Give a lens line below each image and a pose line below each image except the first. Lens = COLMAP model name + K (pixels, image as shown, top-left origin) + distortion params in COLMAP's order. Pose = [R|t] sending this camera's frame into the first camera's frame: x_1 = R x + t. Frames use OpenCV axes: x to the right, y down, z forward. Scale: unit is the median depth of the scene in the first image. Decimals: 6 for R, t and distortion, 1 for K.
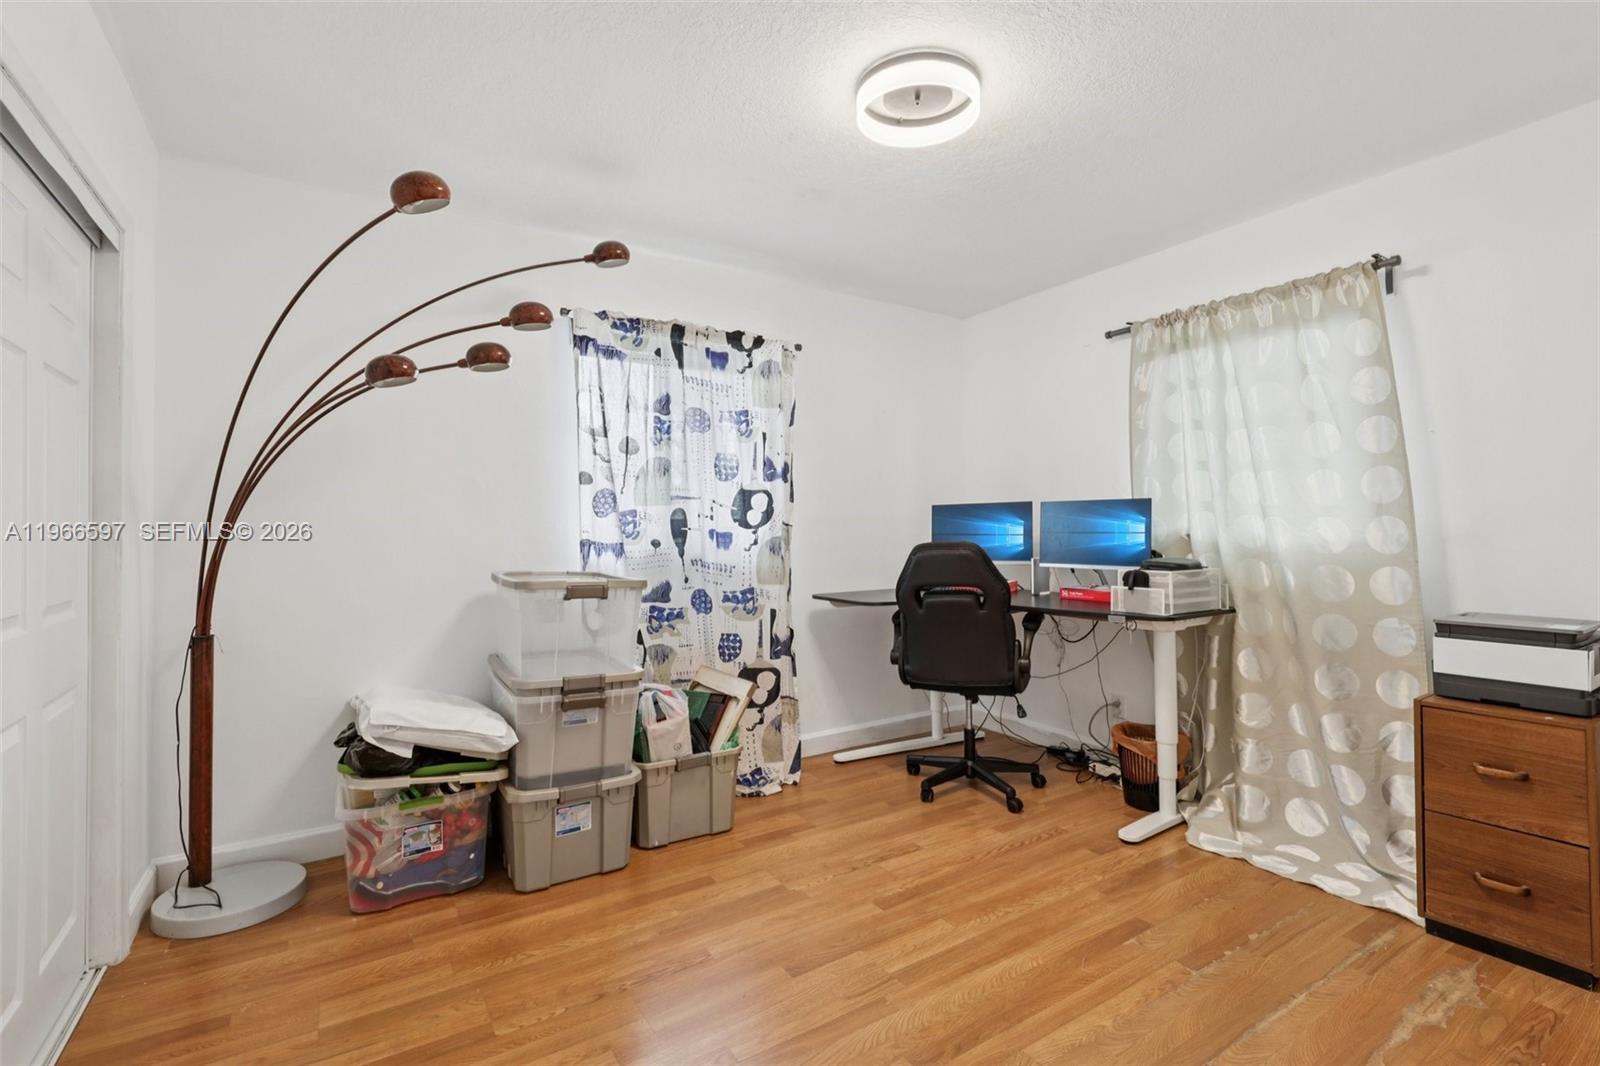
lens RADIAL K [[726.2, 0, 814.6], [0, 726.2, 522.1], [0, 0, 1]] dist [-0.000921, -0.001348]
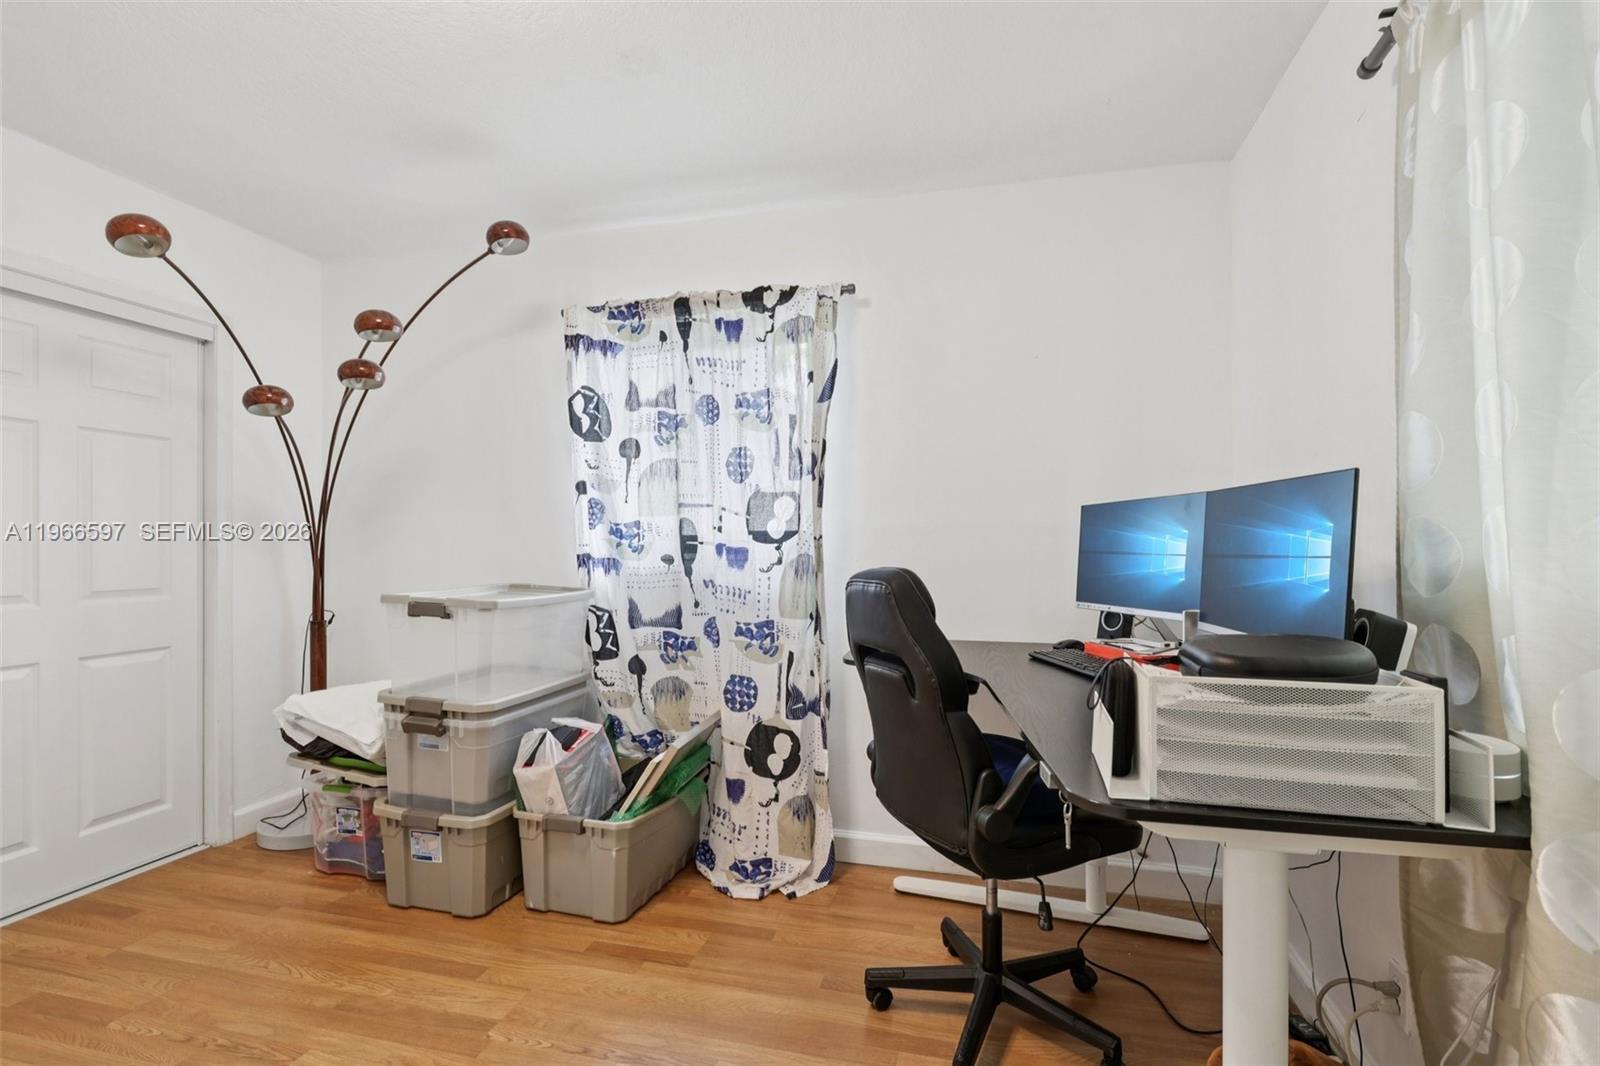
lens RADIAL K [[726.2, 0, 805.8], [0, 726.2, 542.6], [0, 0, 1]] dist [-0.000921, -0.001348]
pose [[0.683259, 0.008427, -0.730128, 0.510516], [0.000946, 0.999922, 0.012427, -0.000960], [0.730176, -0.009182, 0.683198, 0.521703]]
